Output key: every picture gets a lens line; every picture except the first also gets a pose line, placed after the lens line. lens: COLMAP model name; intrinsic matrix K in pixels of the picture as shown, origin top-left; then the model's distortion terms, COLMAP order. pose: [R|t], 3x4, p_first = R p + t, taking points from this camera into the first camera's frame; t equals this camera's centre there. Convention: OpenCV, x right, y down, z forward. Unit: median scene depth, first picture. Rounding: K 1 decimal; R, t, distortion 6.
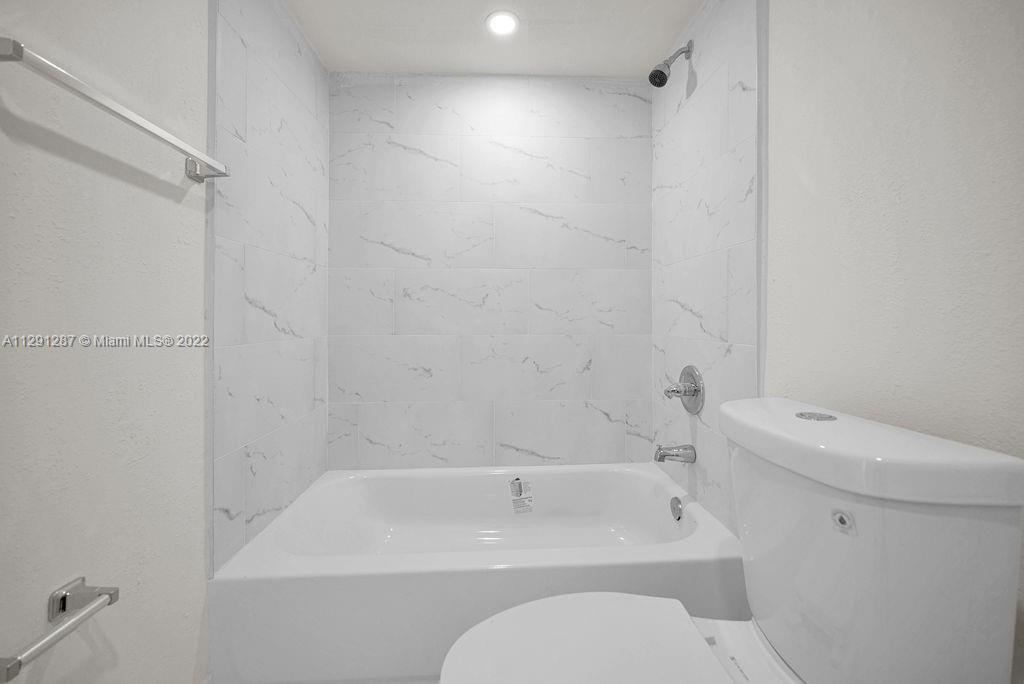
lens RADIAL K [[418.5, 0, 510.1], [0, 418.5, 322.7], [0, 0, 1]] dist [-0.000165, -0.000025]
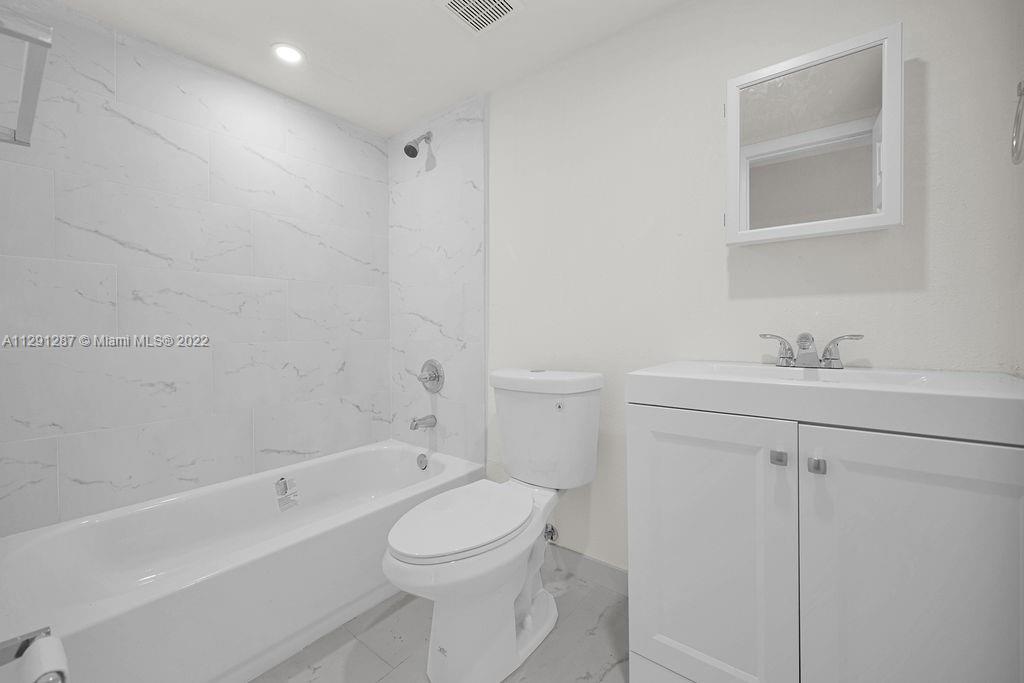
lens RADIAL K [[418.3, 0, 516.6], [0, 418.3, 340.1], [0, 0, 1]] dist [-0.000312, 0.000108]
pose [[0.652901, -0.021057, 0.757151, -0.388360], [0.007181, 0.999741, 0.021612, 0.005688], [-0.757409, -0.008673, 0.652883, -0.132813]]
